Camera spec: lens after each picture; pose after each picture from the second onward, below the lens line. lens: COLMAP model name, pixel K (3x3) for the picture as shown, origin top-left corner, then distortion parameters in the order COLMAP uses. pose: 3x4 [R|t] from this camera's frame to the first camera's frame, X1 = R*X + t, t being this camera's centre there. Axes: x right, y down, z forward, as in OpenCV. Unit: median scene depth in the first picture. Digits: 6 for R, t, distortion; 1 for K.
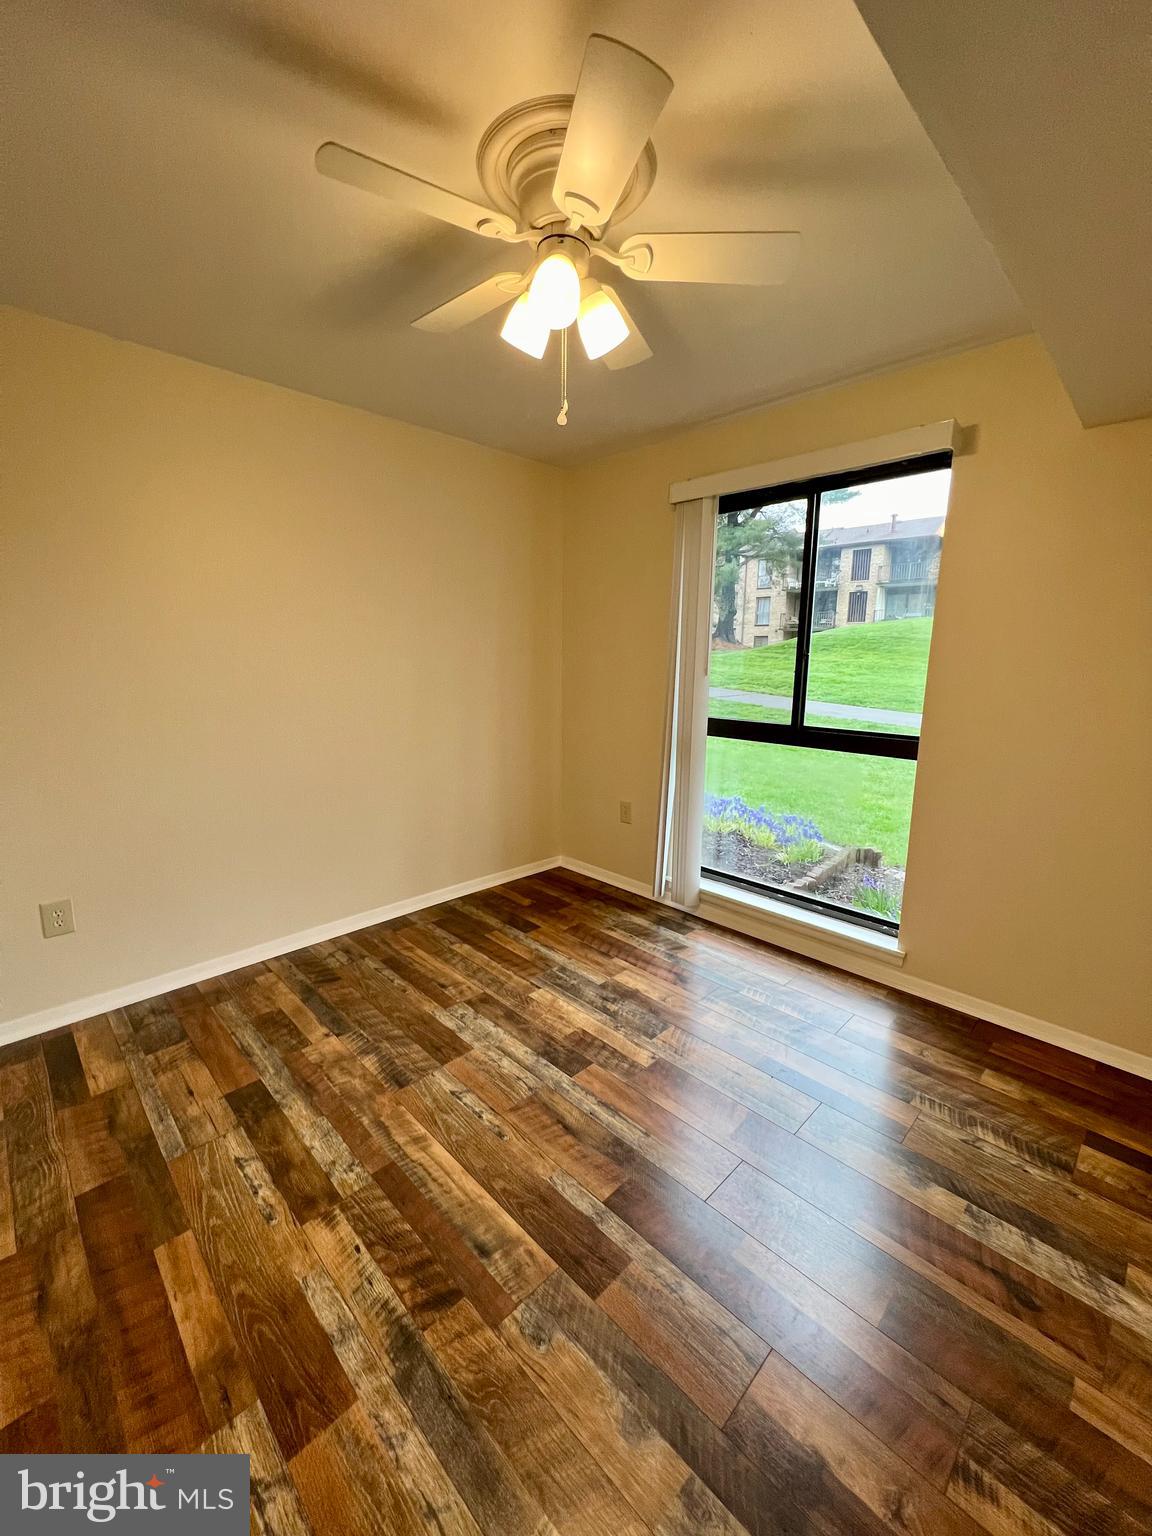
lens RADIAL K [[614.1, 0, 573.4], [0, 614.1, 759.4], [0, 0, 1]] dist [-0.000224, 0.000399]
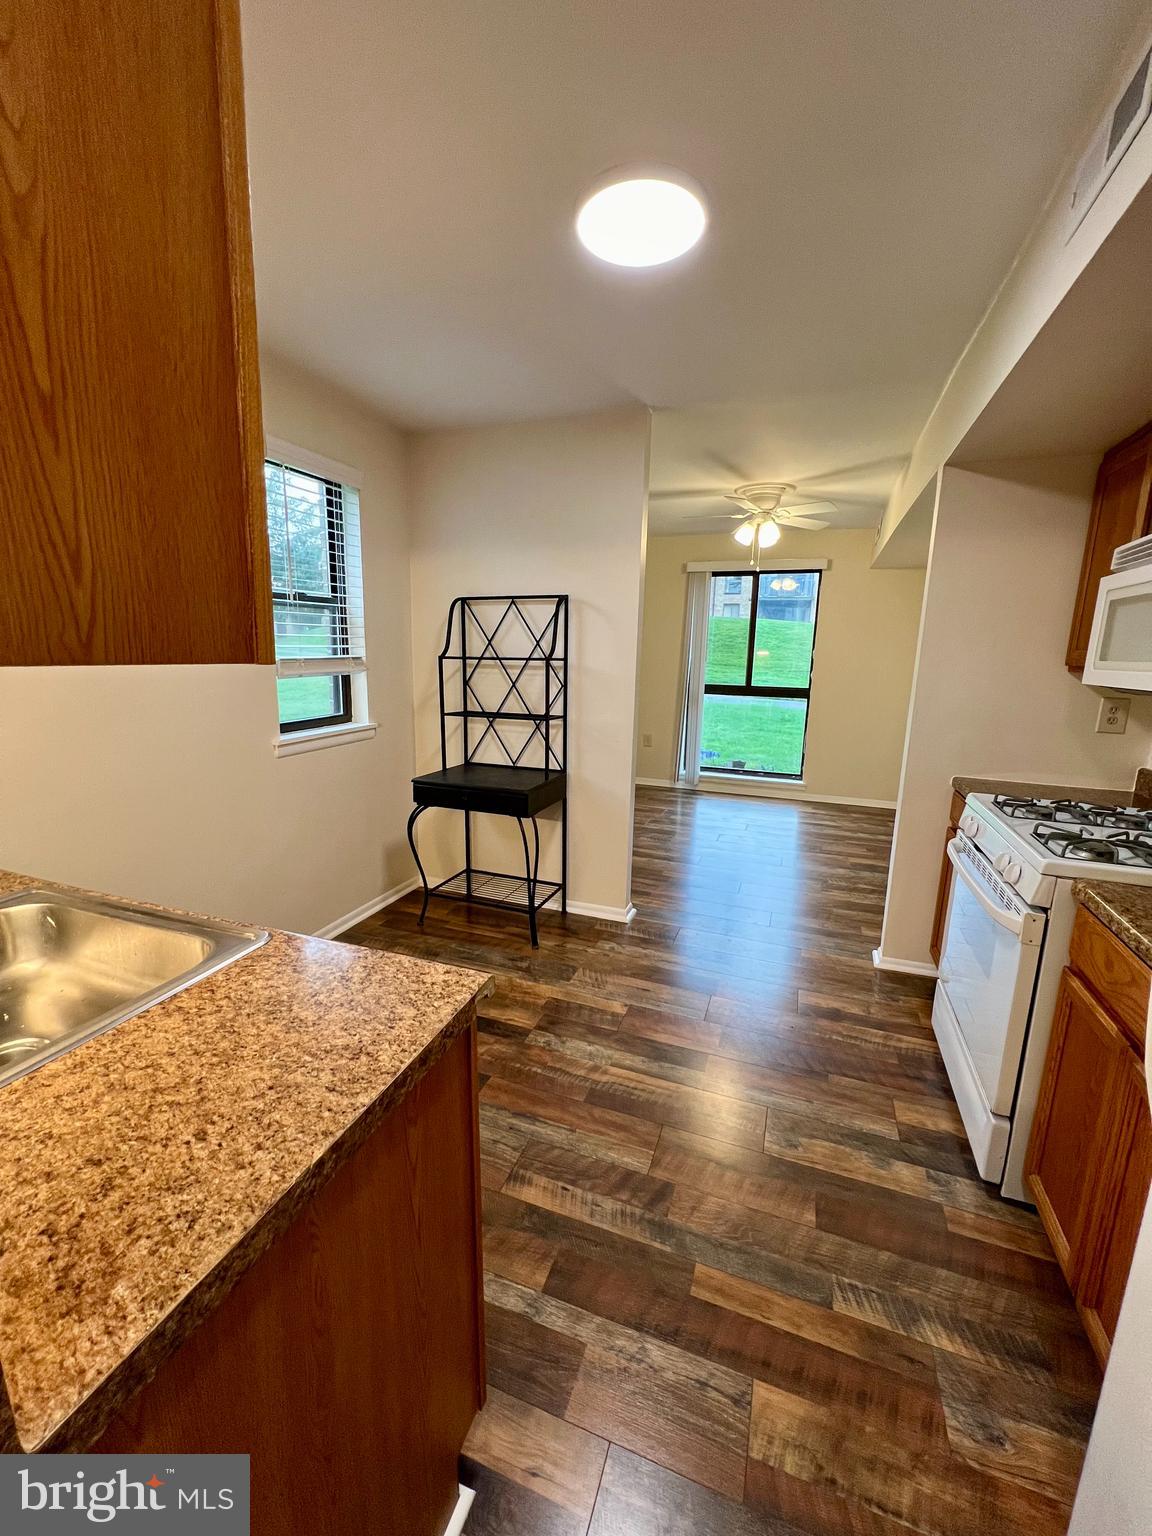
lens RADIAL K [[614.1, 0, 572.5], [0, 614.1, 768.7], [0, 0, 1]] dist [-0.000224, 0.000399]
pose [[0.911075, -0.070782, 0.406118, -1.905146], [0.058999, 0.997396, 0.041477, 0.185499], [-0.407996, -0.013828, 0.912879, -1.172873]]
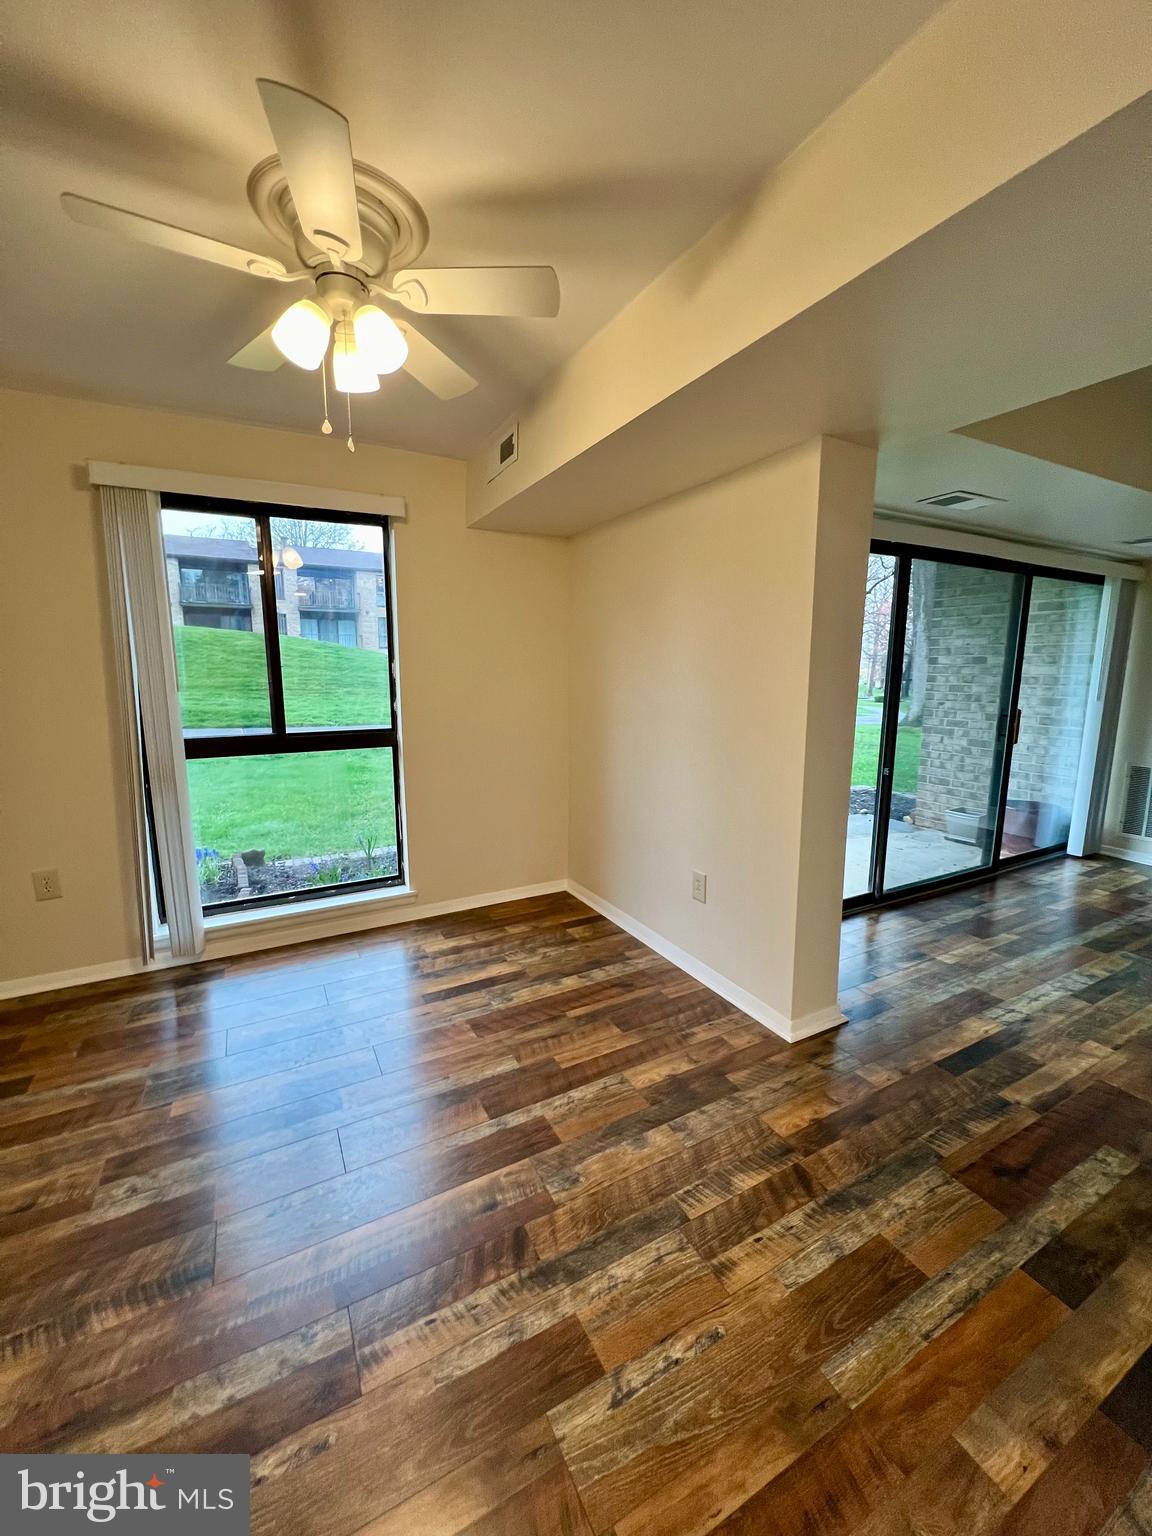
lens RADIAL K [[614.1, 0, 580.2], [0, 614.1, 762.9], [0, 0, 1]] dist [-0.000224, 0.000399]
pose [[0.285498, -0.159104, 0.945080, -0.928957], [0.168500, 0.979096, 0.113928, -0.077286], [-0.943450, 0.126720, 0.306339, 0.367187]]
